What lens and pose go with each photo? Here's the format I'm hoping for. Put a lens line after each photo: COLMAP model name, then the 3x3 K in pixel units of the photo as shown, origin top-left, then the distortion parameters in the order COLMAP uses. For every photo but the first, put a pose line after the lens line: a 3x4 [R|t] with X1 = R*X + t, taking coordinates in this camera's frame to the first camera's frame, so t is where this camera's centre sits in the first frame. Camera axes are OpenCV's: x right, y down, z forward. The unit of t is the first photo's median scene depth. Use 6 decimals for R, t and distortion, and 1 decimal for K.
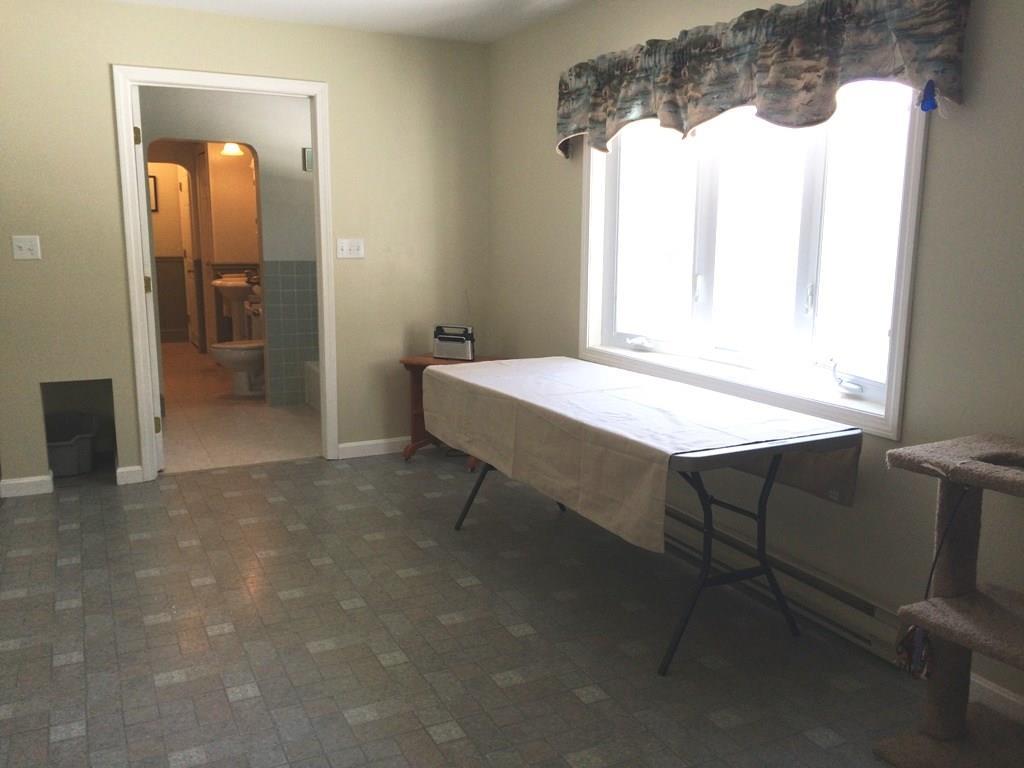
lens RADIAL K [[866.1, 0, 512.0], [0, 866.1, 384.0], [0, 0, 1]] dist [0.036977, -0.001408]
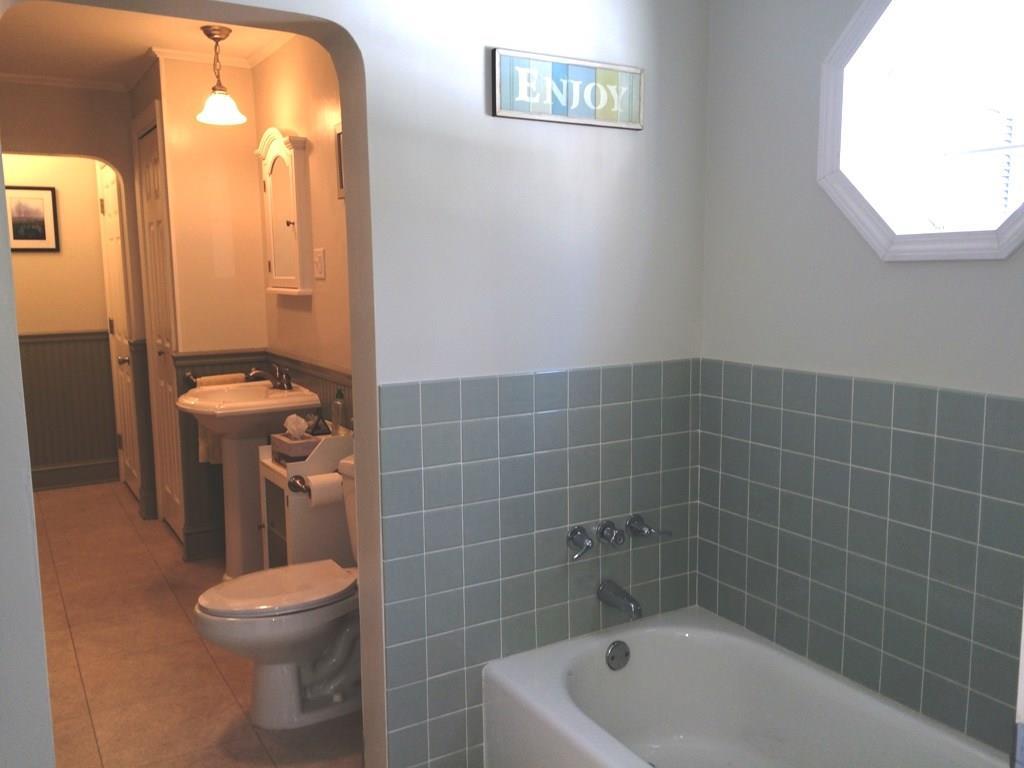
lens RADIAL K [[866.1, 0, 512.0], [0, 866.1, 384.0], [0, 0, 1]] dist [0.036977, -0.001408]
pose [[0.996426, -0.026736, 0.080125, -0.184778], [0.030277, 0.998603, -0.043315, -0.089630], [-0.078855, 0.045586, 0.995843, 0.474133]]
